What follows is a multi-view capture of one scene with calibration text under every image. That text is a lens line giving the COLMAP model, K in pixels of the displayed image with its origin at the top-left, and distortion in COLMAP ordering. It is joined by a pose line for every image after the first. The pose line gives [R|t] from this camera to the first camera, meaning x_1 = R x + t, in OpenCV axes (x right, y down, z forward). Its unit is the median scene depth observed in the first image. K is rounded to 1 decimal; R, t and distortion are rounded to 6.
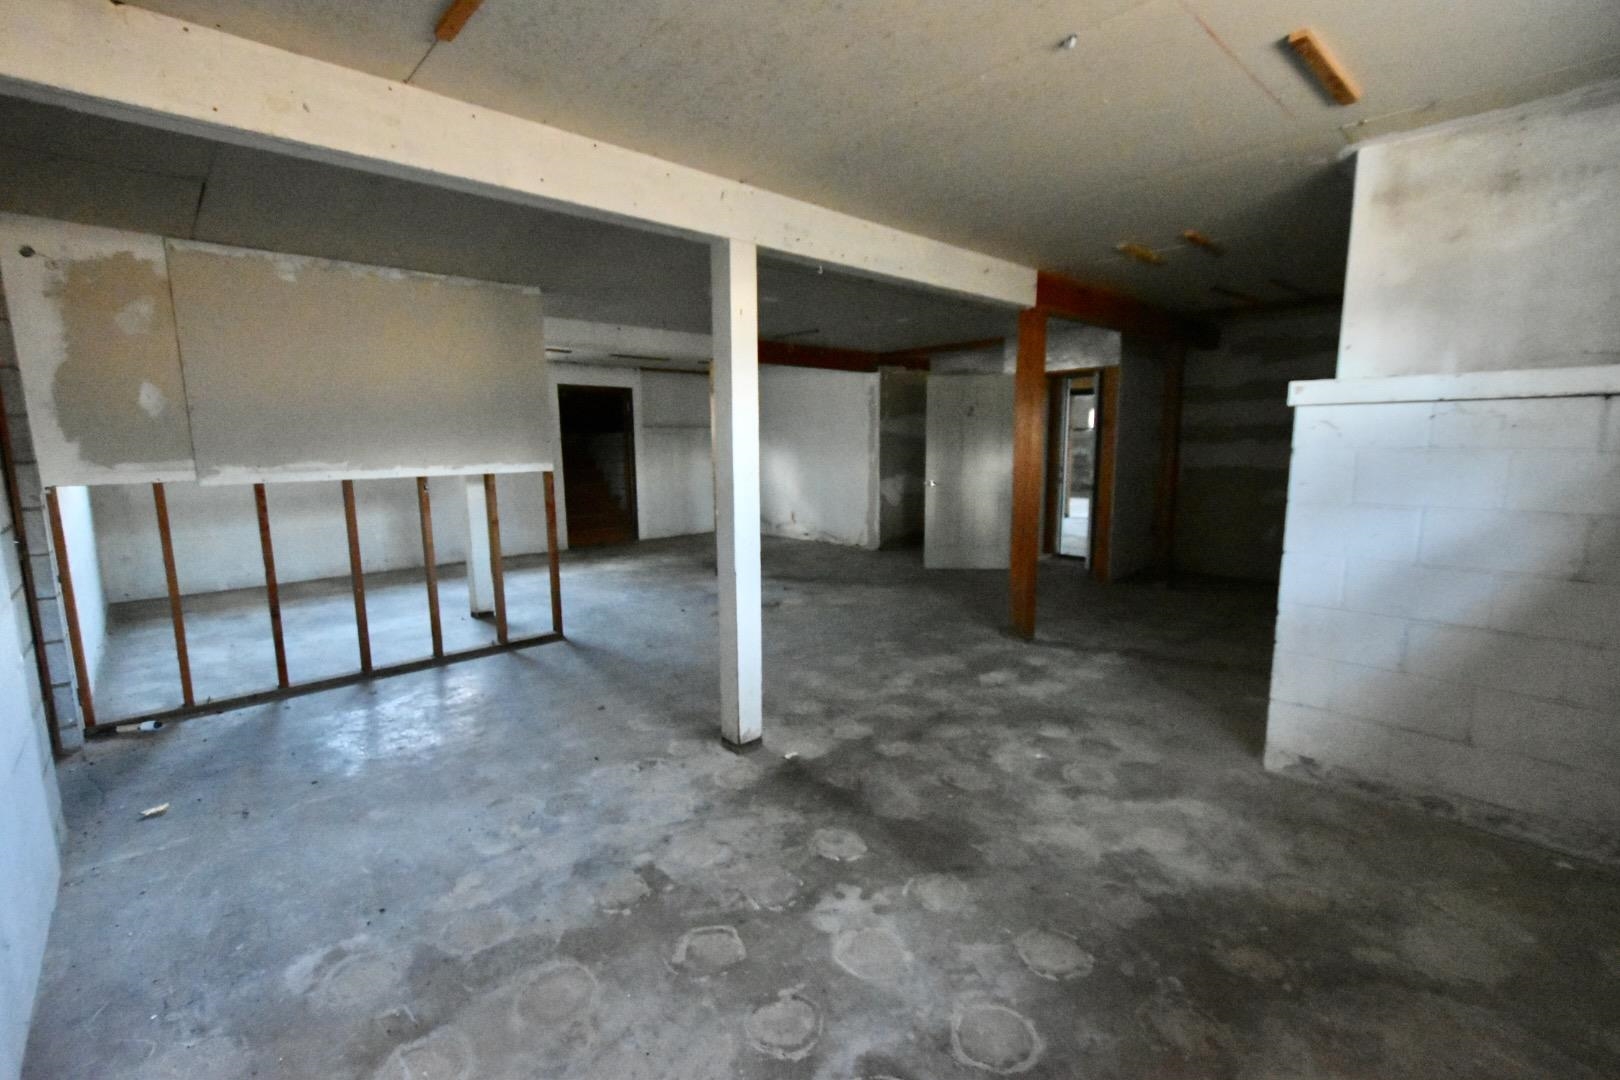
lens RADIAL K [[706.1, 0, 803.8], [0, 706.1, 542.5], [0, 0, 1]] dist [0.021091, -0.012775]
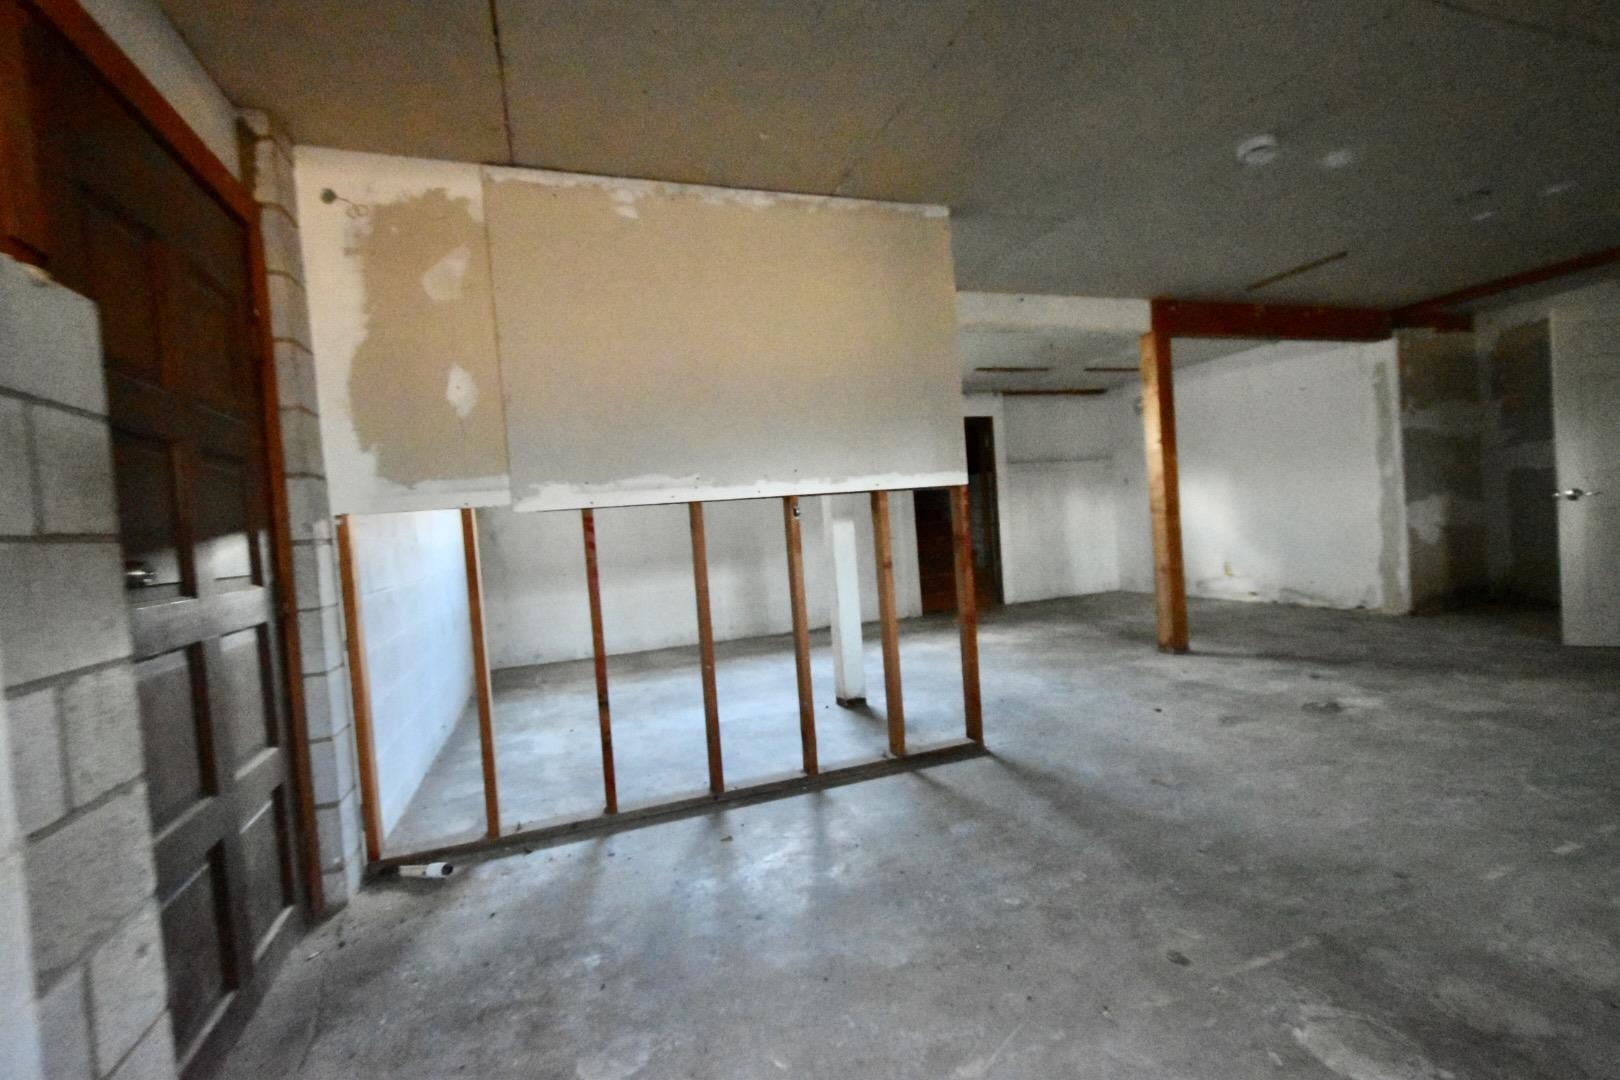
lens RADIAL K [[706.1, 0, 803.8], [0, 706.1, 542.5], [0, 0, 1]] dist [0.021091, -0.012775]
pose [[0.913358, -0.045477, -0.404609, -0.266922], [0.004134, 0.994727, -0.102473, 0.018853], [0.407135, 0.091922, 0.908730, 0.417384]]
